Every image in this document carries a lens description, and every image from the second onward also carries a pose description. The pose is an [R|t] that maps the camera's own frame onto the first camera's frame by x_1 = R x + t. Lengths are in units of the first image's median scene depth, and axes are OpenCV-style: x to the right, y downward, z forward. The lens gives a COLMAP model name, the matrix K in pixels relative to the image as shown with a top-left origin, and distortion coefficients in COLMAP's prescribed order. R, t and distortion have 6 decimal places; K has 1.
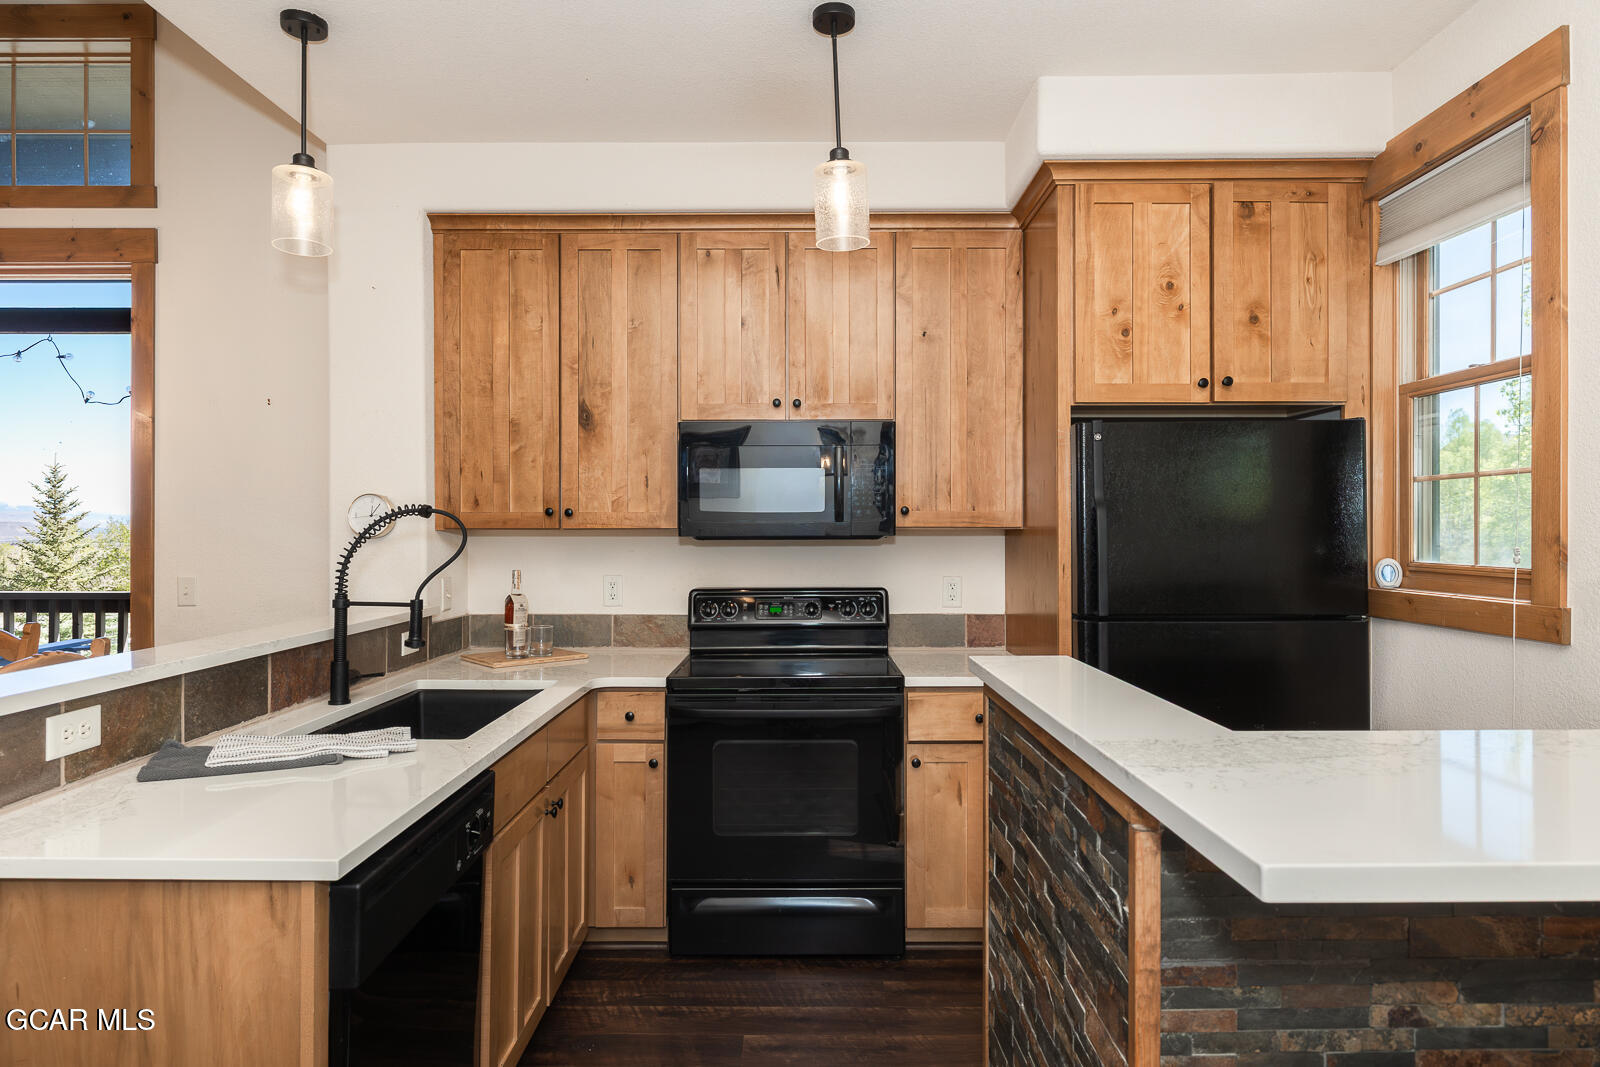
lens RADIAL K [[914.6, 0, 802.3], [0, 914.6, 527.9], [0, 0, 1]] dist [-0.000167, -0.001693]
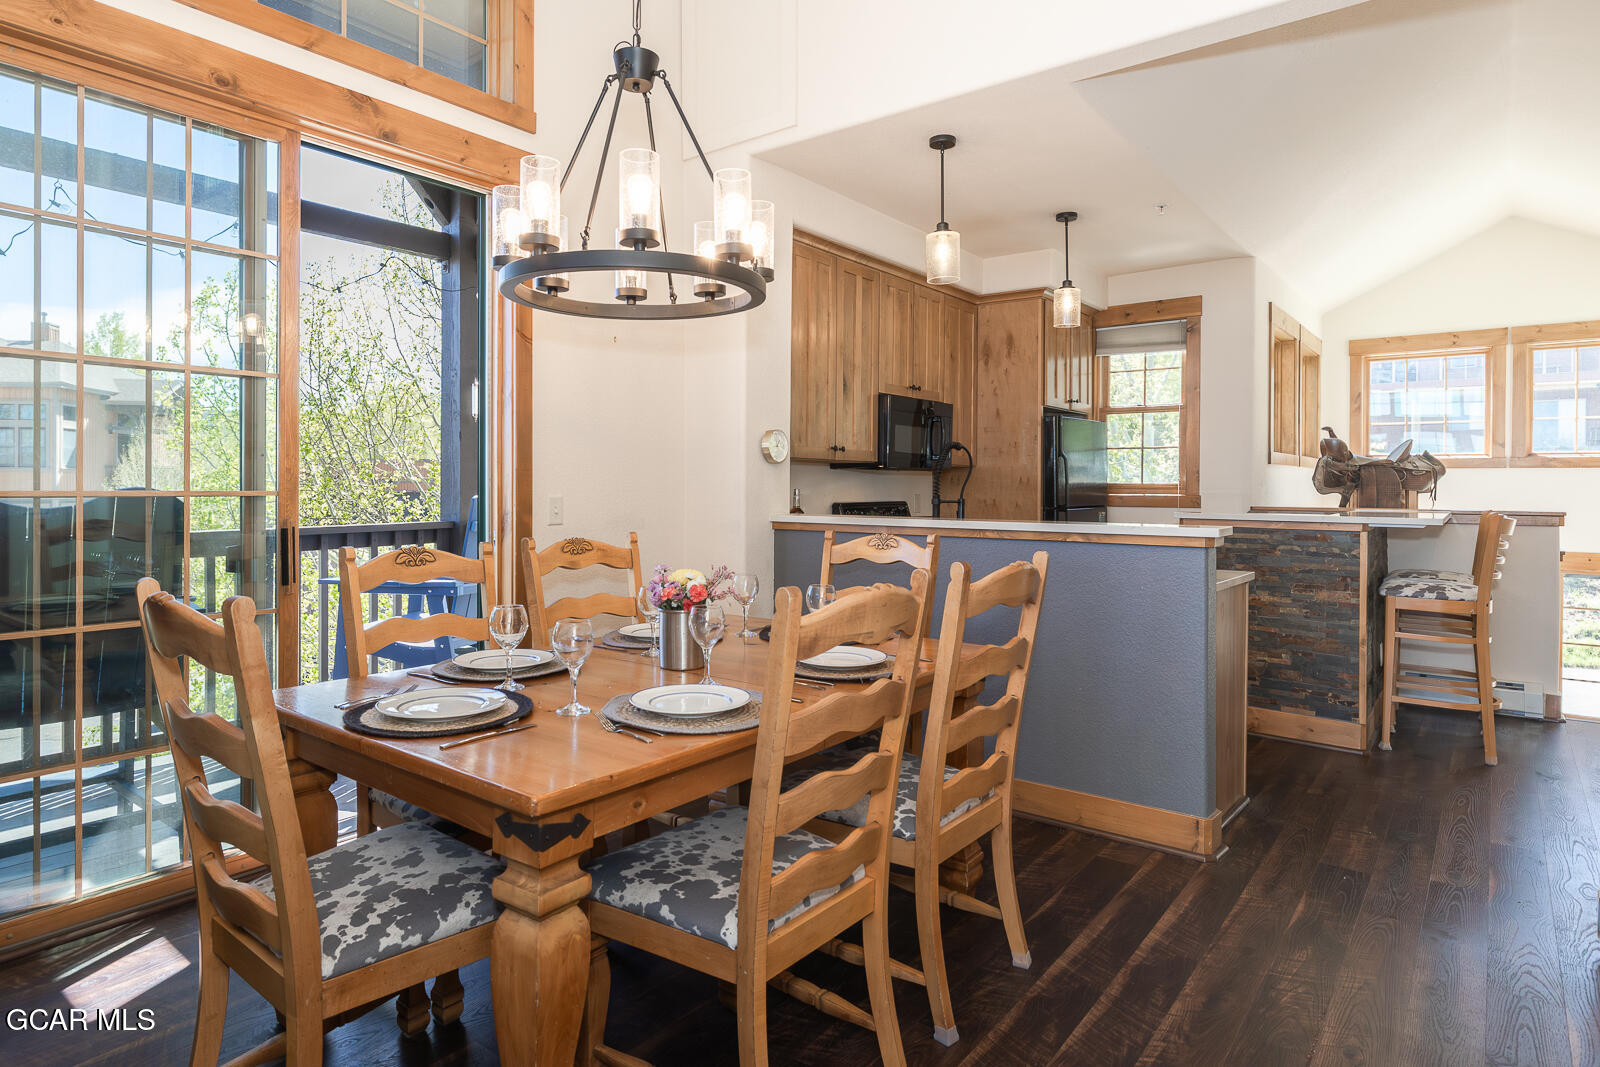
lens RADIAL K [[908.0, 0, 799.6], [0, 908.0, 491.3], [0, 0, 1]] dist [0.003539, 0.001548]
pose [[0.605835, -0.001692, 0.795588, -1.604738], [-0.006182, 0.999958, 0.006834, 0.044567], [-0.795566, -0.009058, 0.605799, 0.186884]]
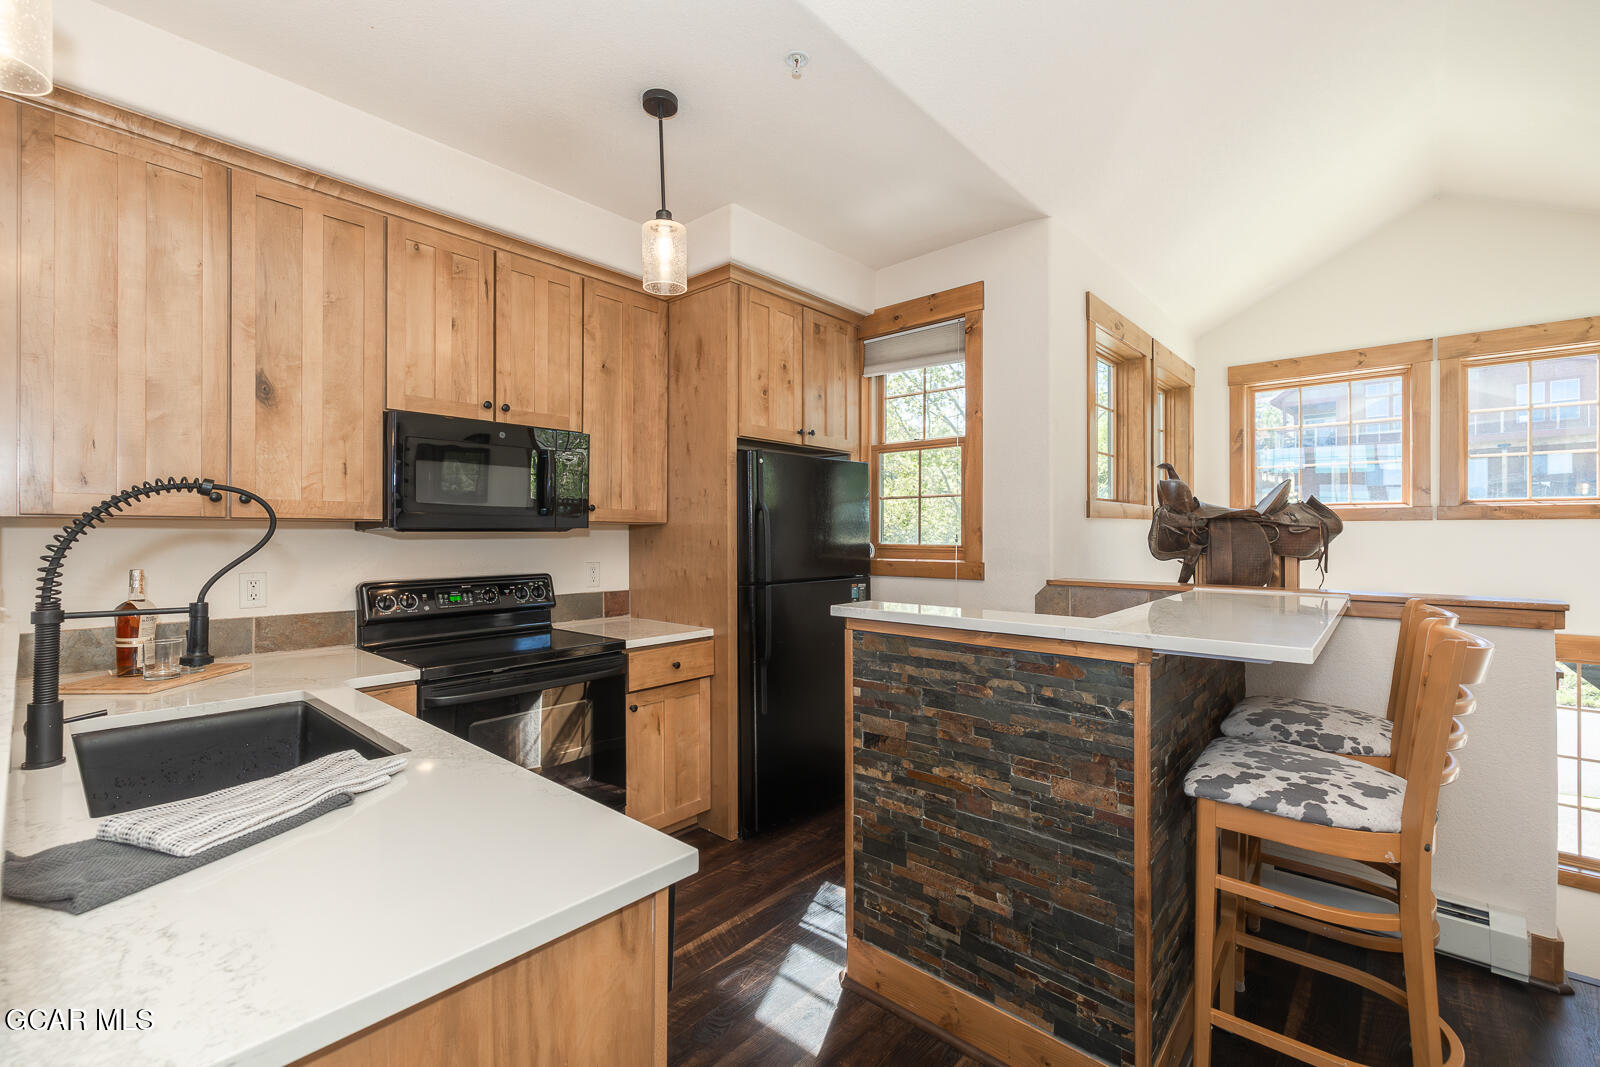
lens RADIAL K [[688.2, 0, 800.0], [0, 688.2, 533.5], [0, 0, 1]] dist [0.000482, -0.000110]
pose [[0.659403, 0.001217, 0.751789, -0.436565], [-0.001362, 0.999999, -0.000425, 0.016790], [-0.751789, -0.000744, 0.659404, 0.203879]]
